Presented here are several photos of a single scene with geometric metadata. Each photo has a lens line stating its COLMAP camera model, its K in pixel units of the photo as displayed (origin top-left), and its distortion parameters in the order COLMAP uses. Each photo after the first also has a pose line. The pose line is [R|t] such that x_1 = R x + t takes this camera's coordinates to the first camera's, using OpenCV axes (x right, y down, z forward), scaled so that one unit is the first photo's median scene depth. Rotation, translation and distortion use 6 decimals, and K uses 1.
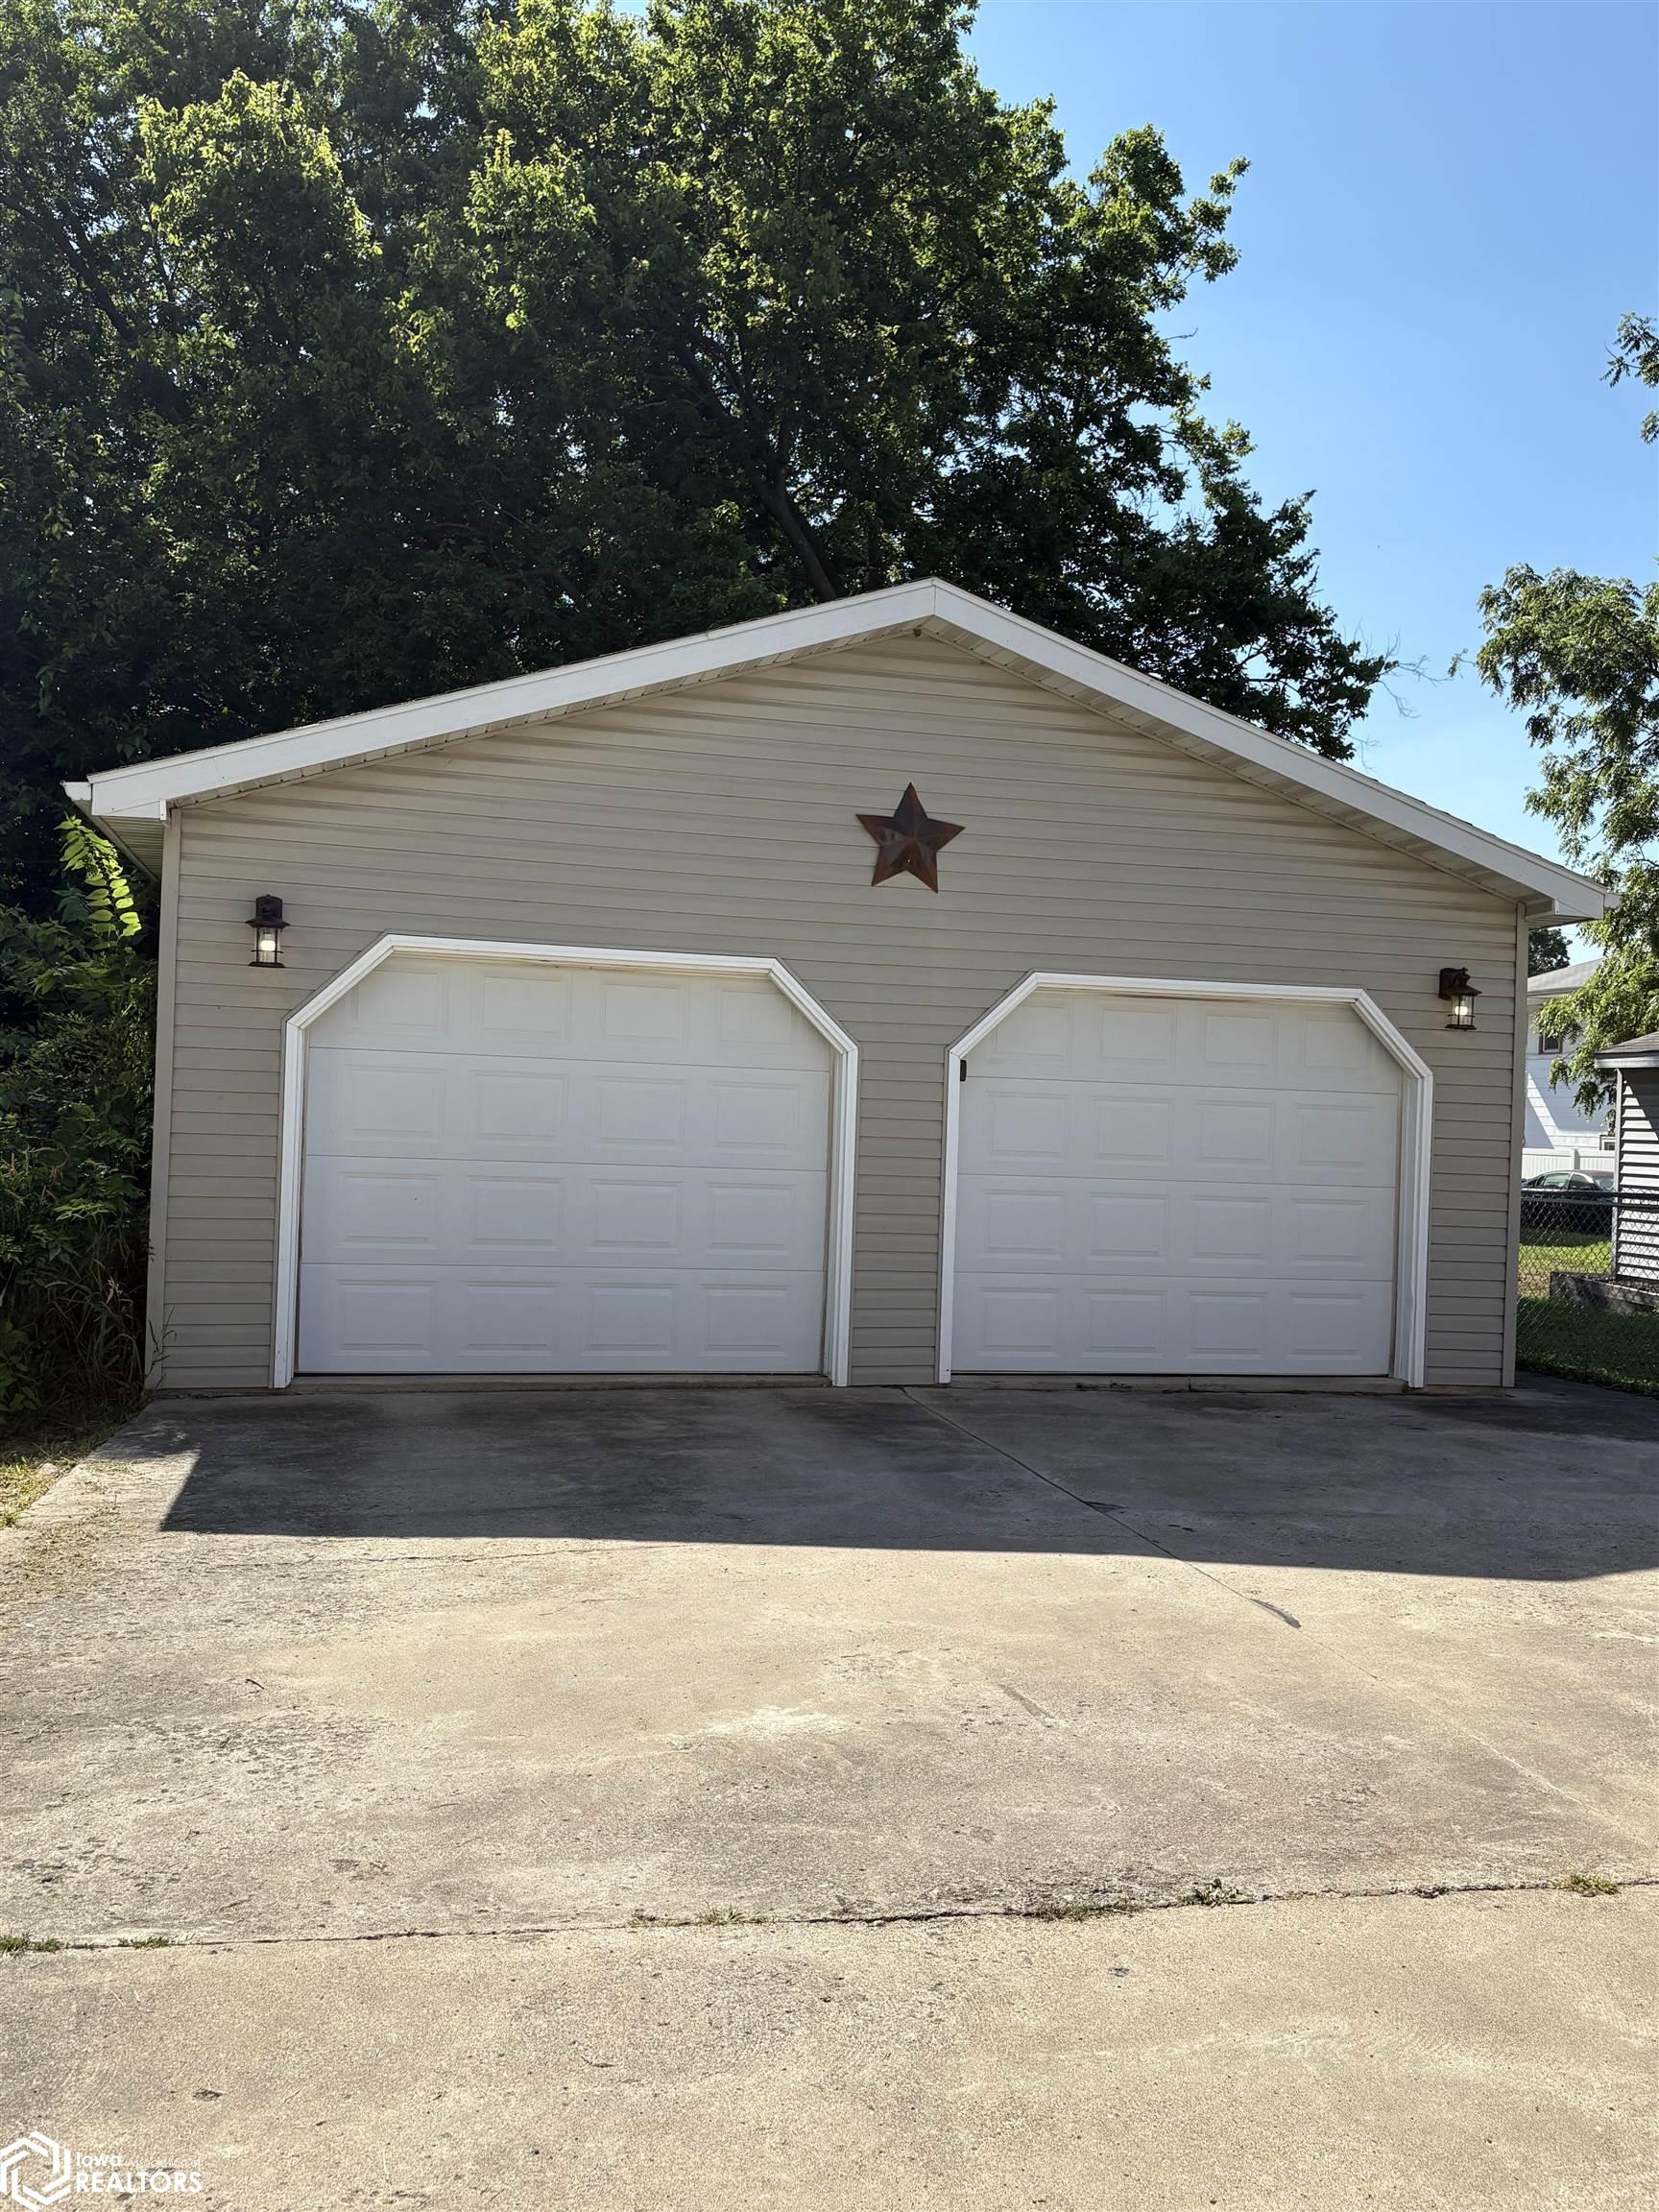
lens RADIAL K [[1814.5, 0, 829.5], [0, 1814.5, 1106.0], [0, 0, 1]] dist [0.006961, 0.002805]
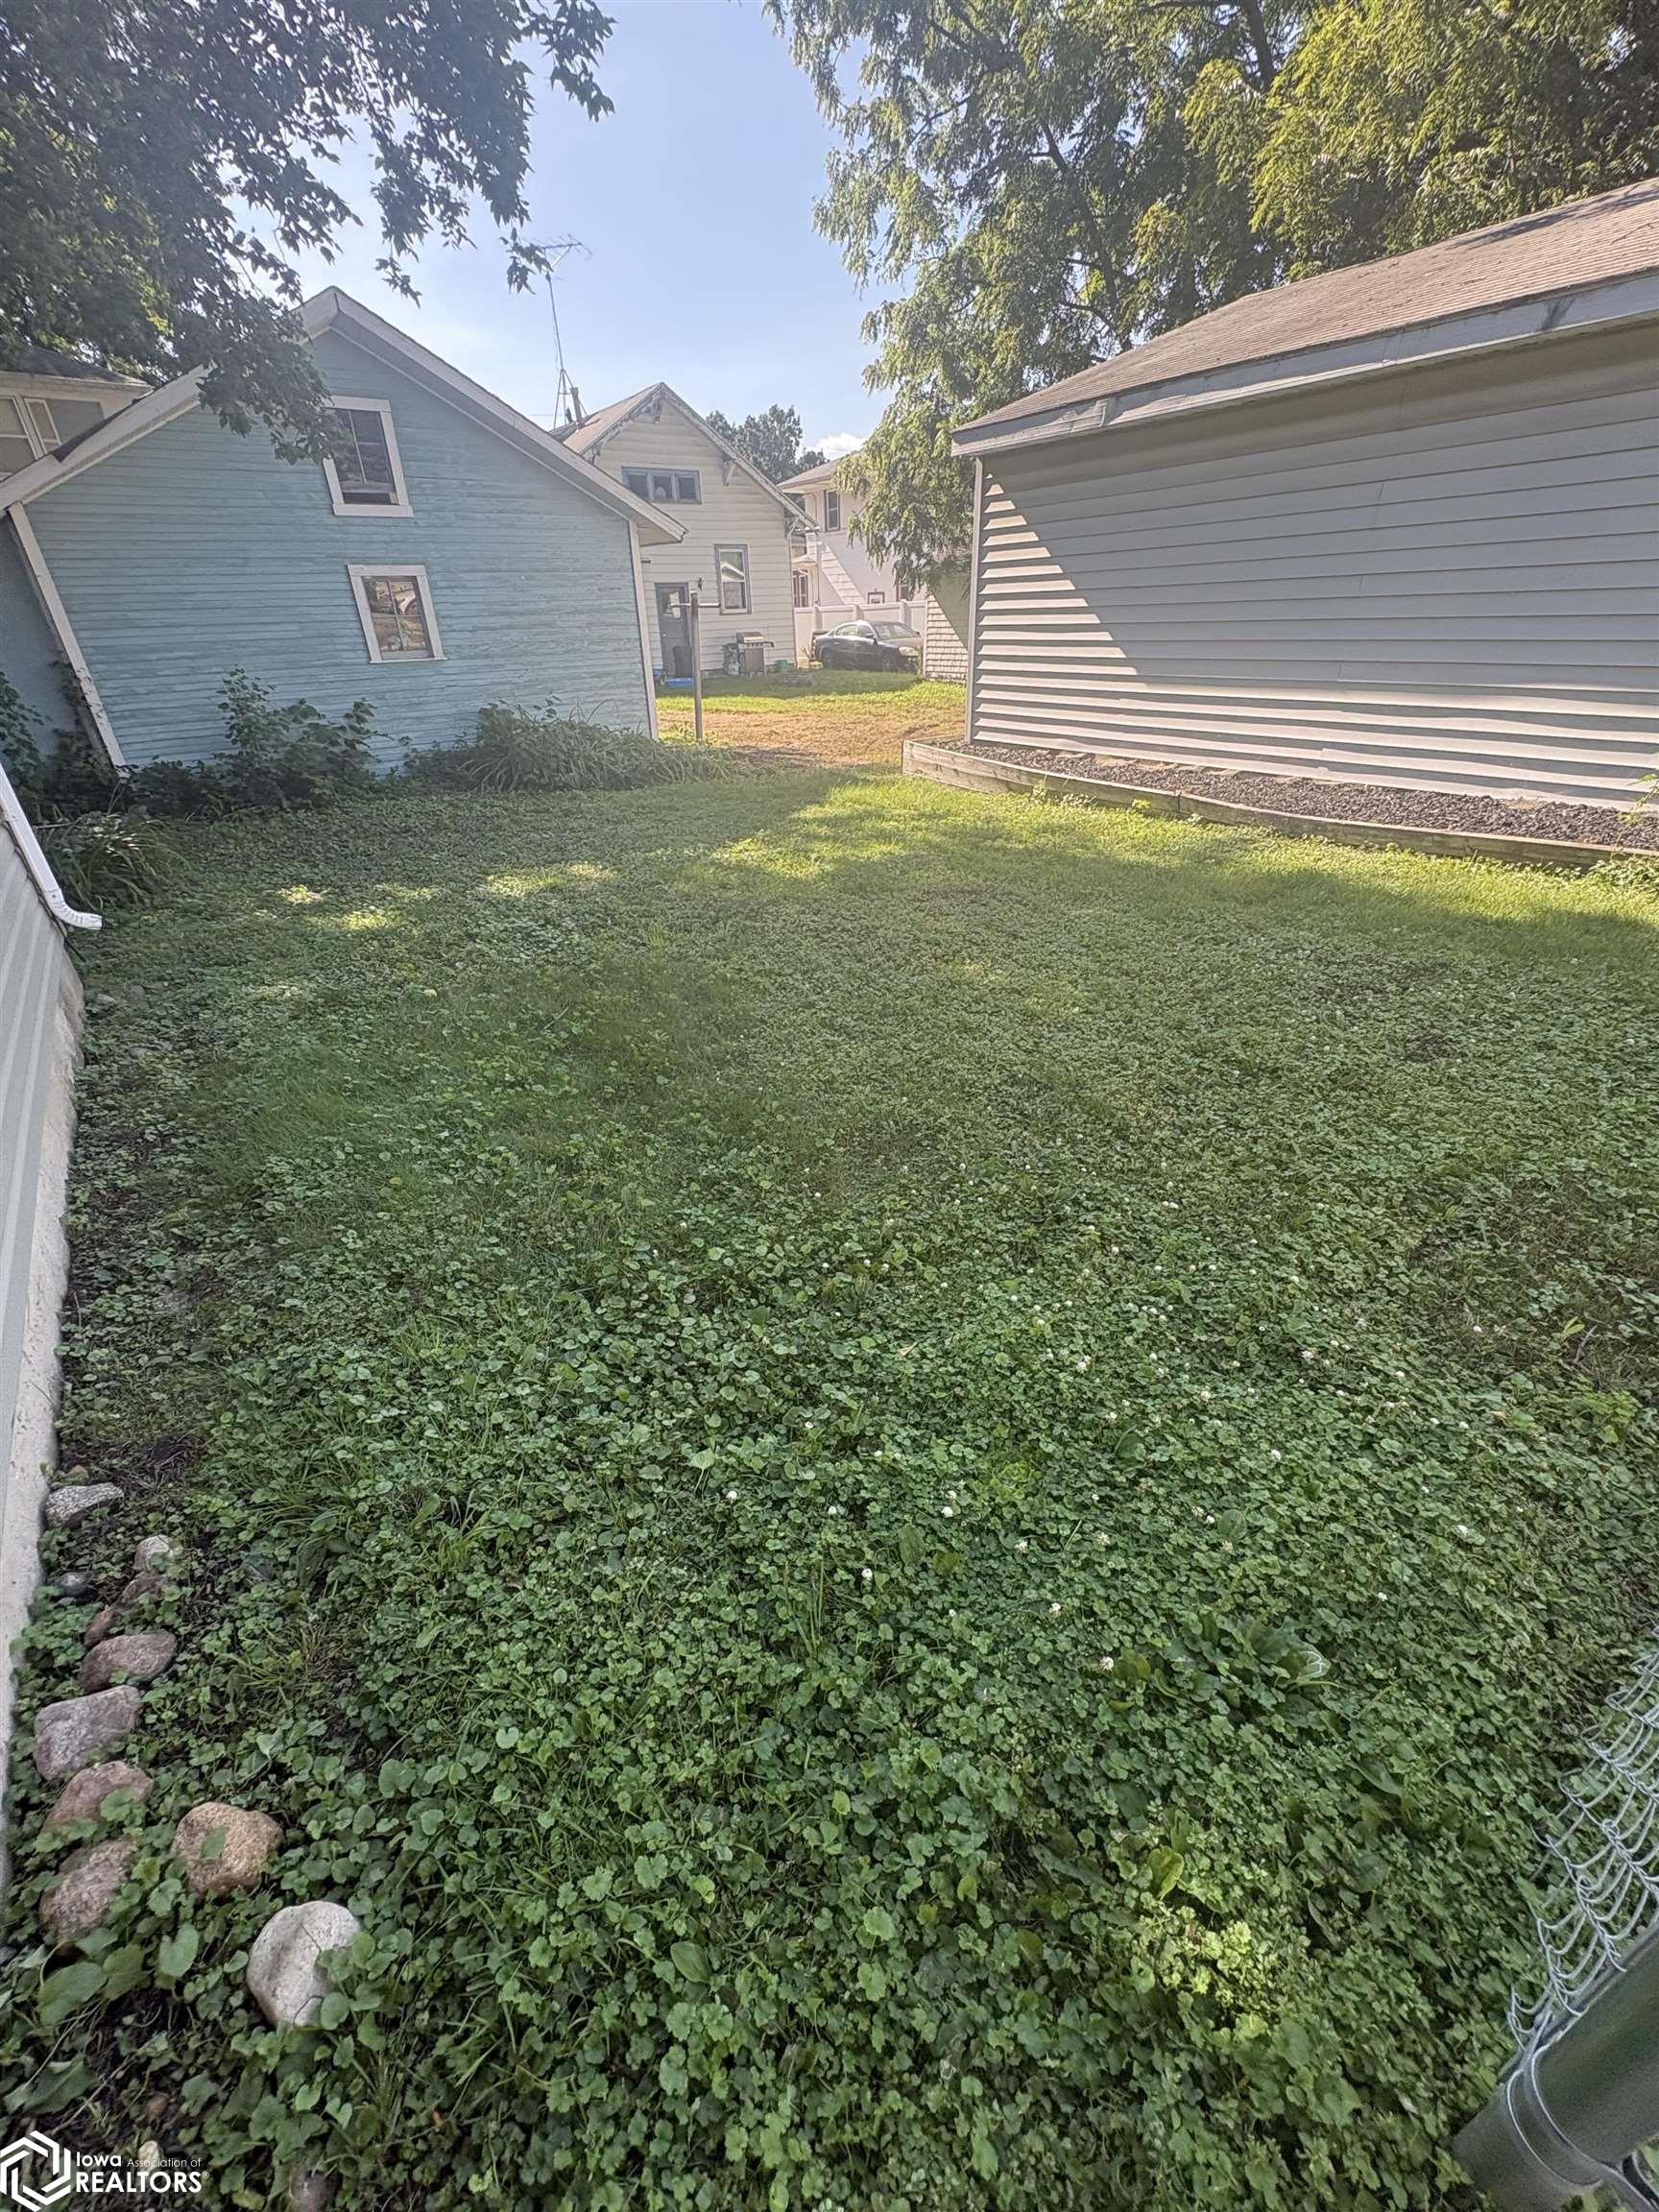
lens RADIAL K [[881.0, 0, 829.5], [0, 881.0, 1106.0], [0, 0, 1]] dist [-0.001322, 0.000341]
pose [[0.923374, -0.244395, 0.296061, 0.126106], [0.064713, 0.859240, 0.507462, 0.014717], [-0.378409, -0.449418, 0.809216, 0.383618]]
